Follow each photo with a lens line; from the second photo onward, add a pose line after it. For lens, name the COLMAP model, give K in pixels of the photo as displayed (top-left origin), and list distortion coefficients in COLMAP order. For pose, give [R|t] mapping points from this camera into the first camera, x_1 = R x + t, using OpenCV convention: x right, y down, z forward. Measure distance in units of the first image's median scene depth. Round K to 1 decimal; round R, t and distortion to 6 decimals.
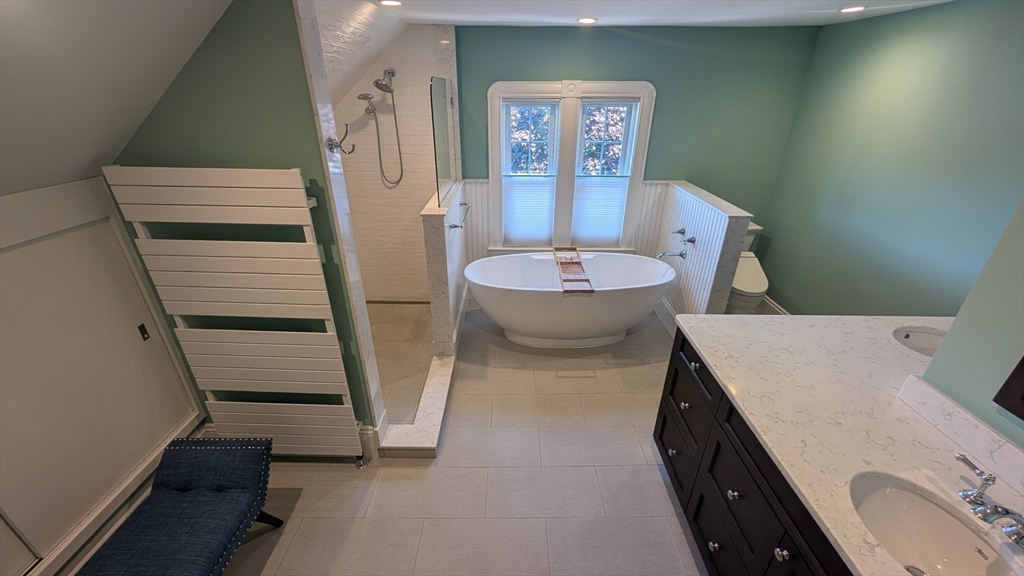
lens RADIAL K [[388.1, 0, 512.5], [0, 388.1, 284.8], [0, 0, 1]] dist [-0.008525, -0.000053]
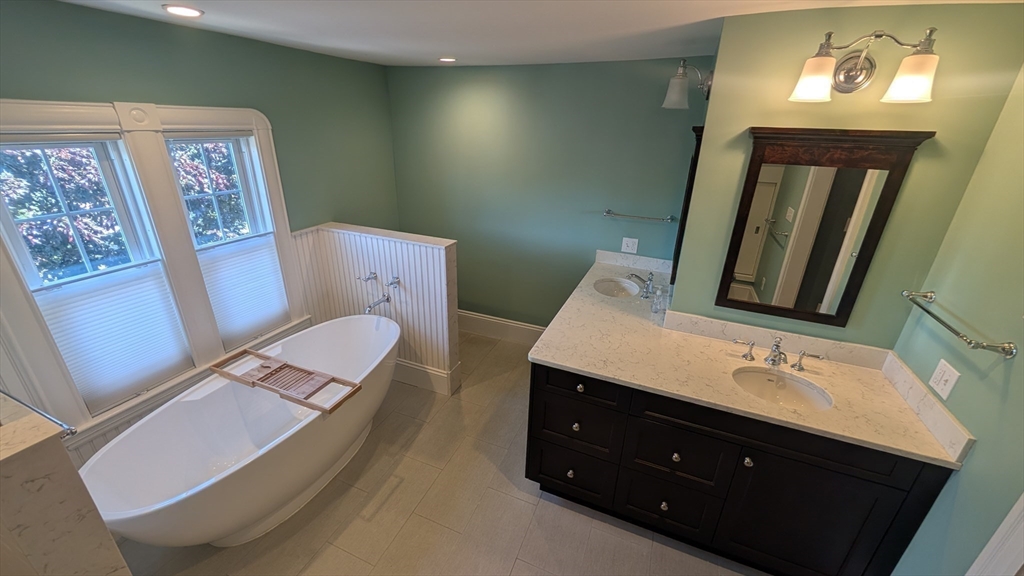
lens RADIAL K [[388.1, 0, 510.7], [0, 388.1, 286.5], [0, 0, 1]] dist [-0.008525, -0.000053]
pose [[0.388313, -0.345353, 0.854368, -0.206447], [0.382347, 0.903934, 0.191610, -0.159111], [-0.838465, 0.252260, 0.483054, 0.292053]]
